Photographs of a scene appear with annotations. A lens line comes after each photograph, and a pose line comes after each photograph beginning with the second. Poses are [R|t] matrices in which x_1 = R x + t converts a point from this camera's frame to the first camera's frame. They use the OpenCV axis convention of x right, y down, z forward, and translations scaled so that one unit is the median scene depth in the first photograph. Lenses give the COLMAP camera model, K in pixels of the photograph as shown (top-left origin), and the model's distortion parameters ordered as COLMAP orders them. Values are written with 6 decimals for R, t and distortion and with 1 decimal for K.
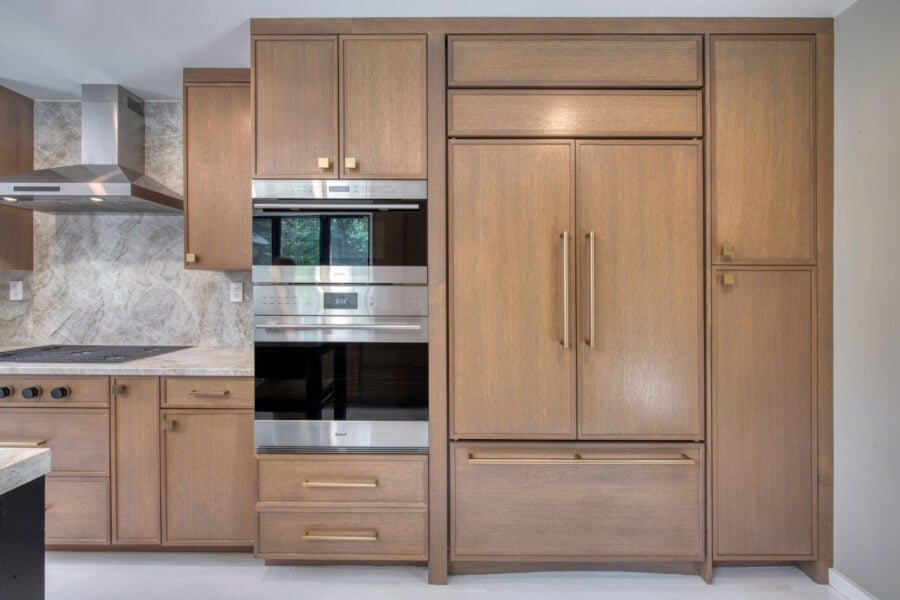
lens RADIAL K [[298.2, 0, 450.0], [0, 298.2, 300.0], [0, 0, 1]] dist [-0.000460, -0.000098]
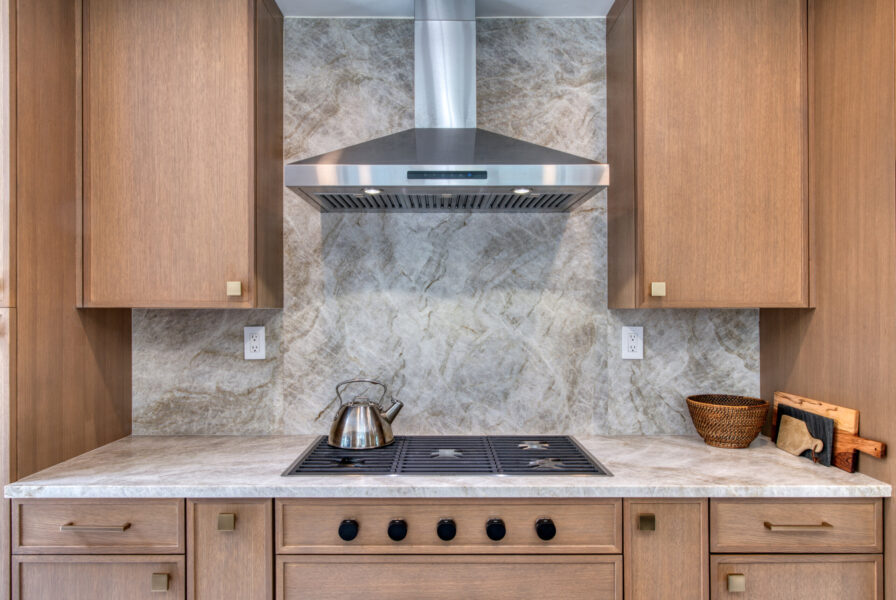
lens RADIAL K [[495.8, 0, 451.1], [0, 495.8, 326.2], [0, 0, 1]] dist [0.000399, -0.002185]
pose [[0.999963, -0.007575, 0.004069, -1.074505], [0.007581, 0.999970, -0.001512, -0.059447], [-0.004057, 0.001543, 0.999991, 0.026981]]
